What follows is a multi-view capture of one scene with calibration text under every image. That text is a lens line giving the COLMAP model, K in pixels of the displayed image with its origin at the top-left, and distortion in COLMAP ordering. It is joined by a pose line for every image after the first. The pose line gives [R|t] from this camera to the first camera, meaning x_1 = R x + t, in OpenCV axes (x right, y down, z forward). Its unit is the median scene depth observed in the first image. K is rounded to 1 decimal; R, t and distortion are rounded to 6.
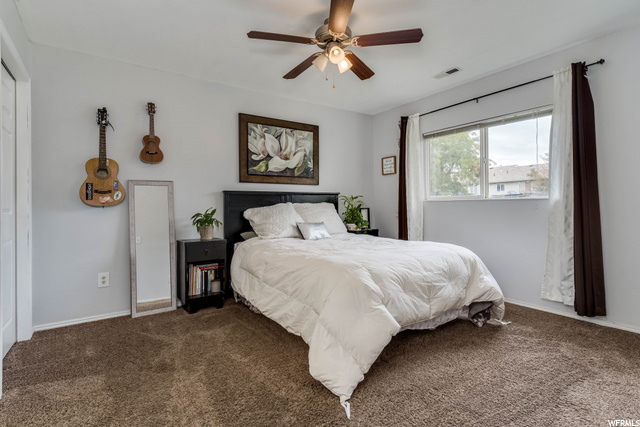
lens RADIAL K [[311.5, 0, 320.9], [0, 311.5, 207.1], [0, 0, 1]] dist [0.000426, 0.000104]
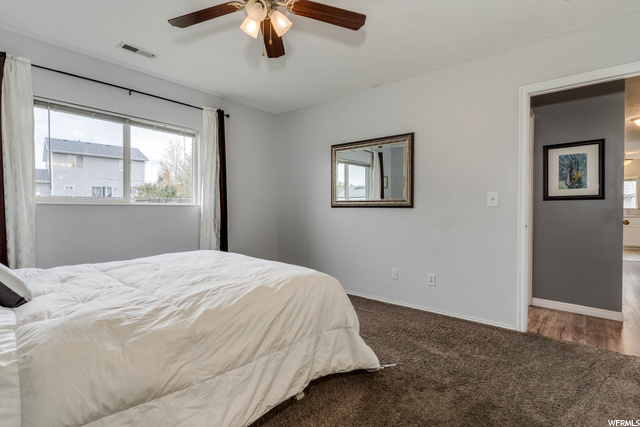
lens RADIAL K [[307.0, 0, 319.2], [0, 307.0, 213.1], [0, 0, 1]] dist [0.000220, 0.000055]
pose [[-0.239386, -0.002474, 0.970921, -0.580678], [-0.004141, 0.999990, 0.001527, -0.003065], [-0.970916, -0.003655, -0.239394, 0.837615]]
